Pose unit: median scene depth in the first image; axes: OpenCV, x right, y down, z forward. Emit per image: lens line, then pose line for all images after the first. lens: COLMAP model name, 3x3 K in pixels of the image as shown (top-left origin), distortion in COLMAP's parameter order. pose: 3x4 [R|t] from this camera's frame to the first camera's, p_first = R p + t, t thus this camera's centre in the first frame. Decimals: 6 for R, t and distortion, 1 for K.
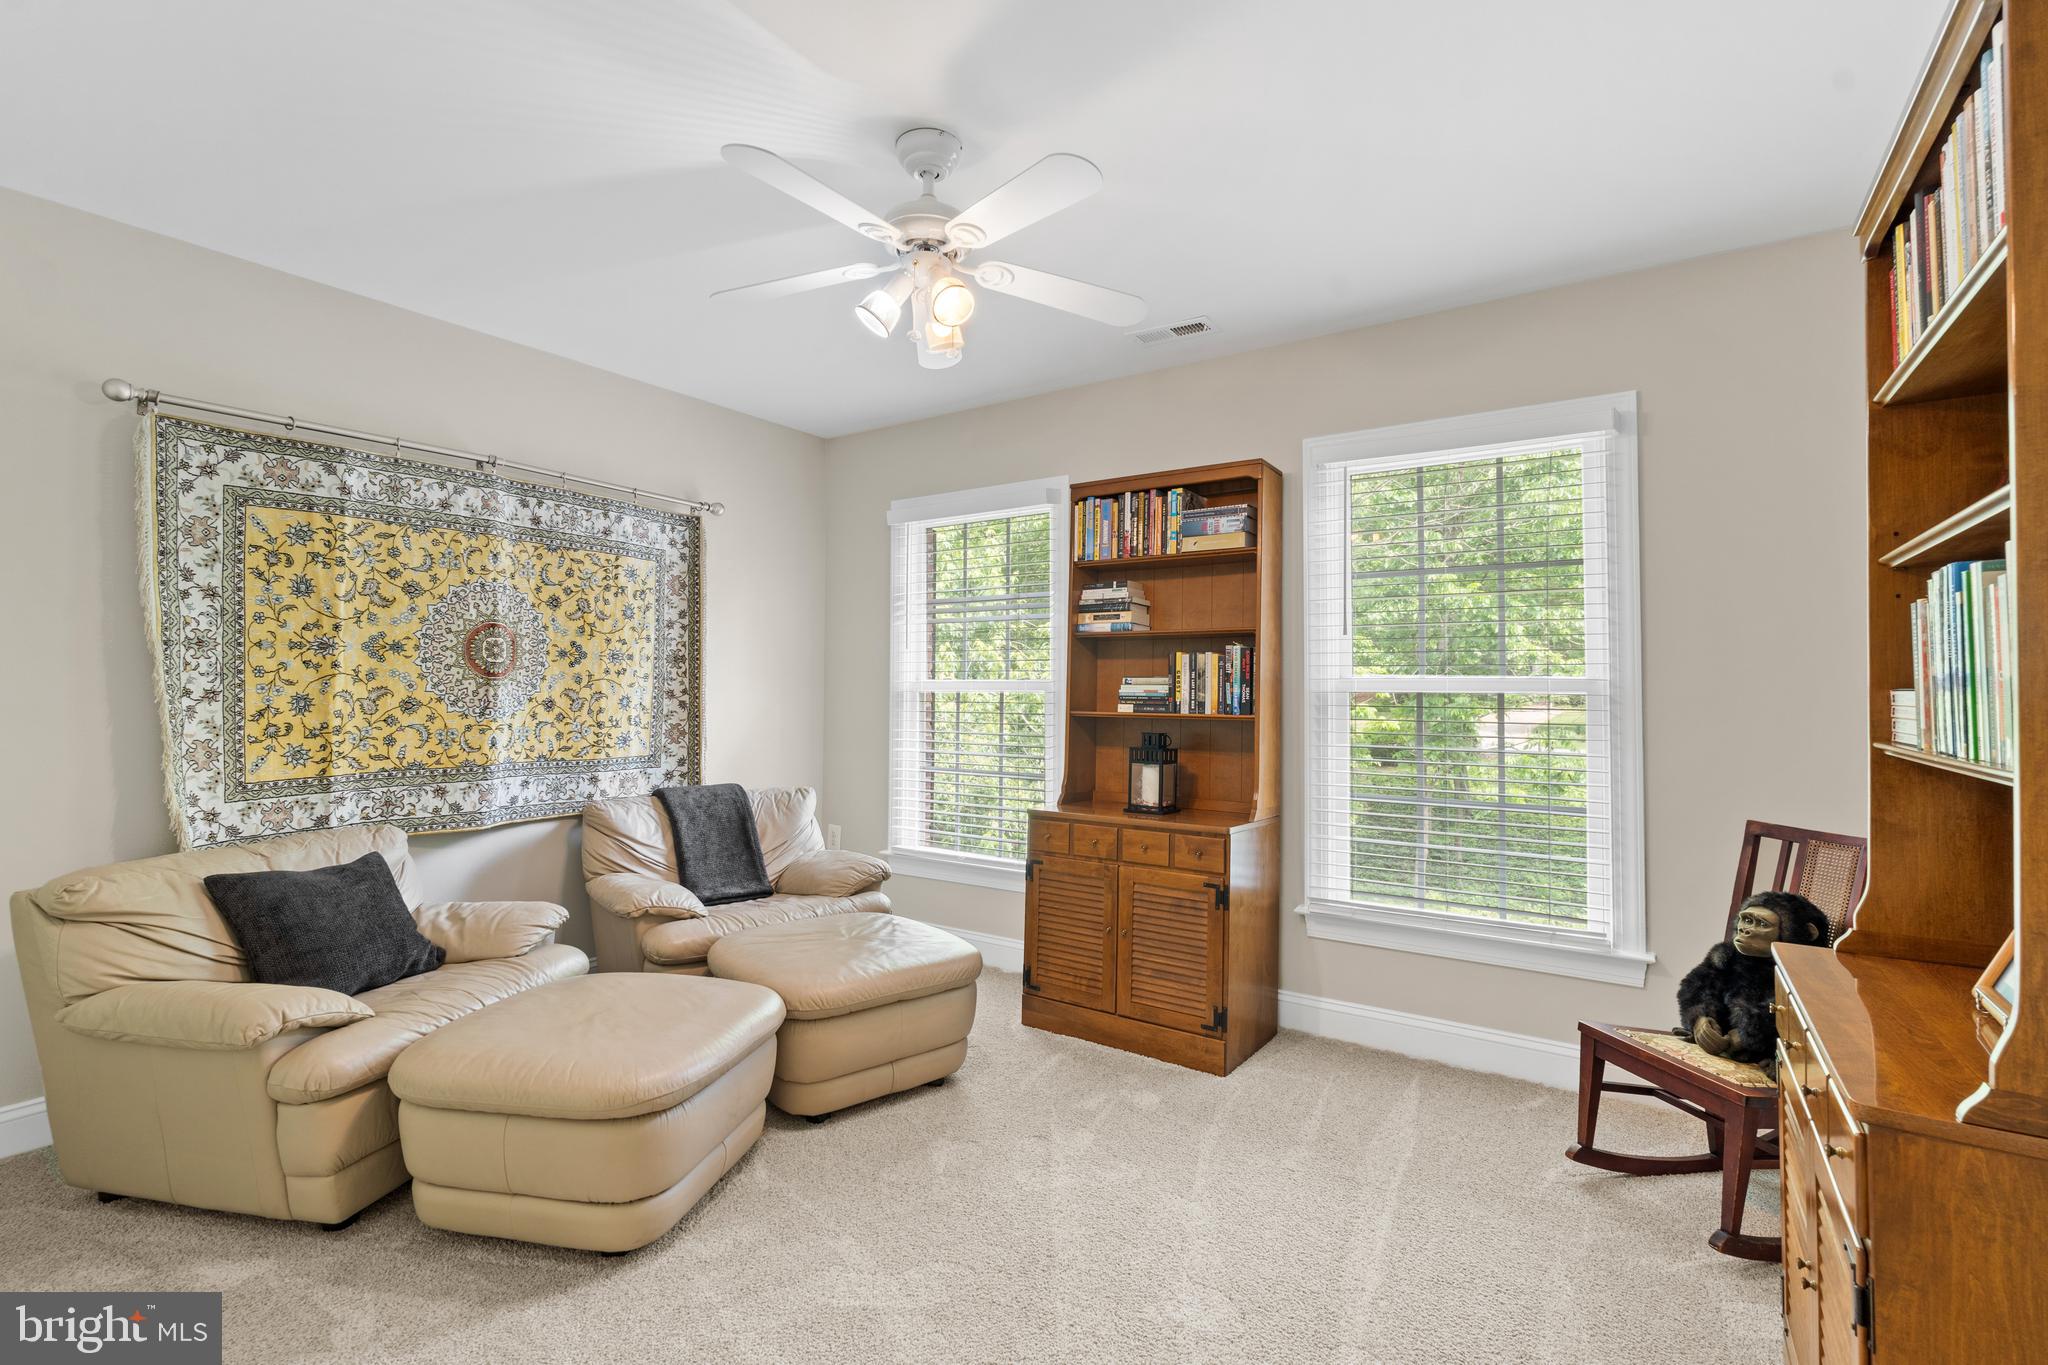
lens RADIAL K [[930.5, 0, 1017.9], [0, 930.5, 661.6], [0, 0, 1]] dist [-0.000919, -0.000894]
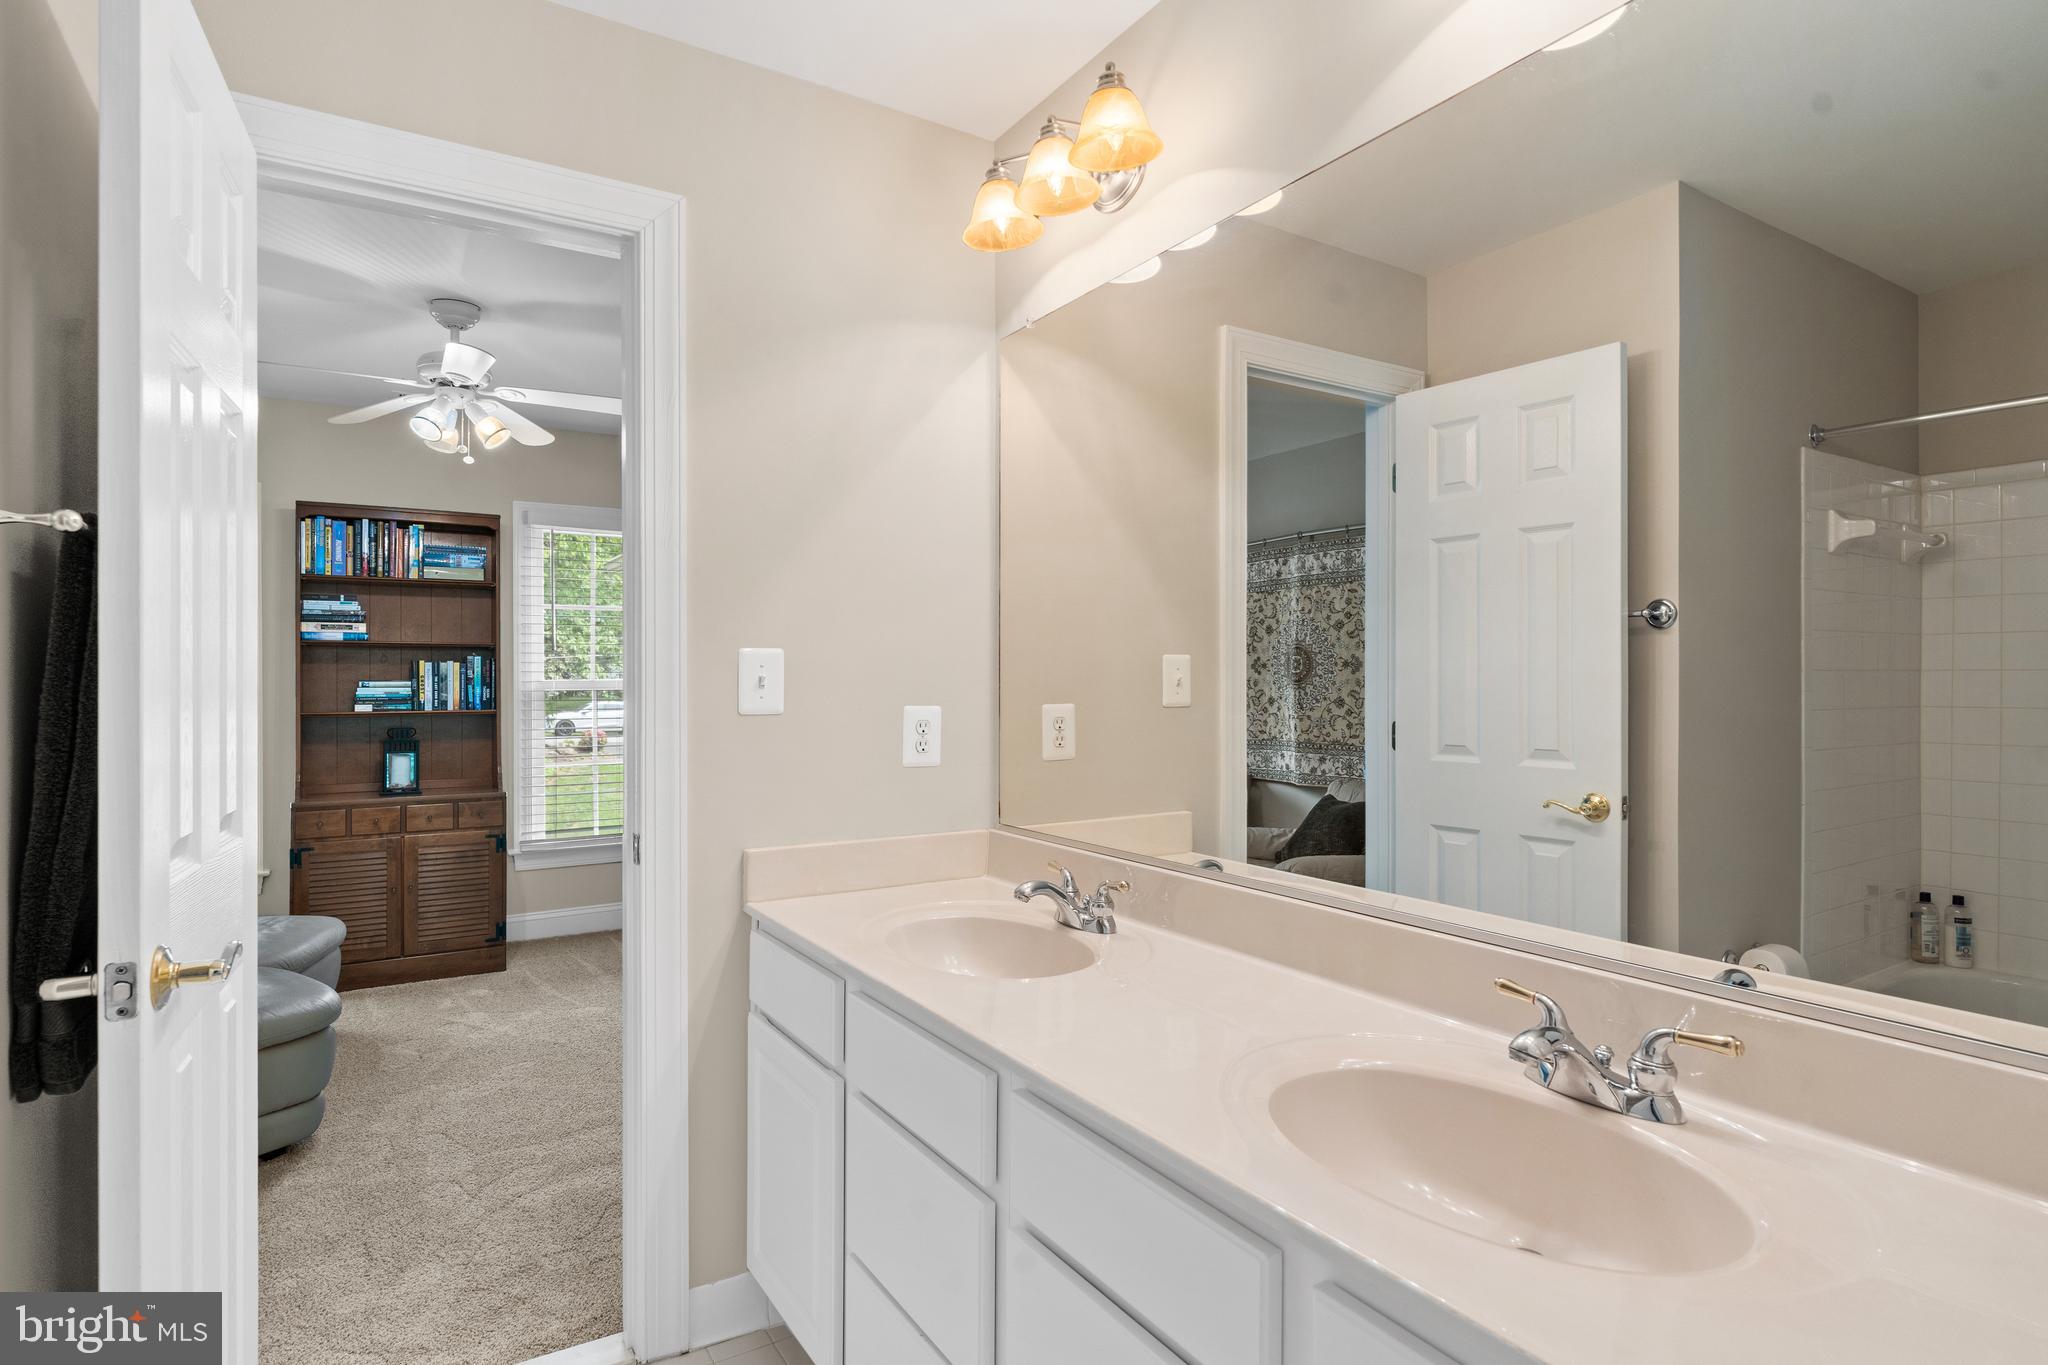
lens RADIAL K [[1058.3, 0, 1022.3], [0, 1058.3, 678.3], [0, 0, 1]] dist [0.003135, 0.000051]
pose [[0.390439, -0.006604, 0.920605, -0.800437], [-0.024271, 0.999553, 0.017464, -0.029927], [-0.920309, -0.029163, 0.390104, -0.268866]]
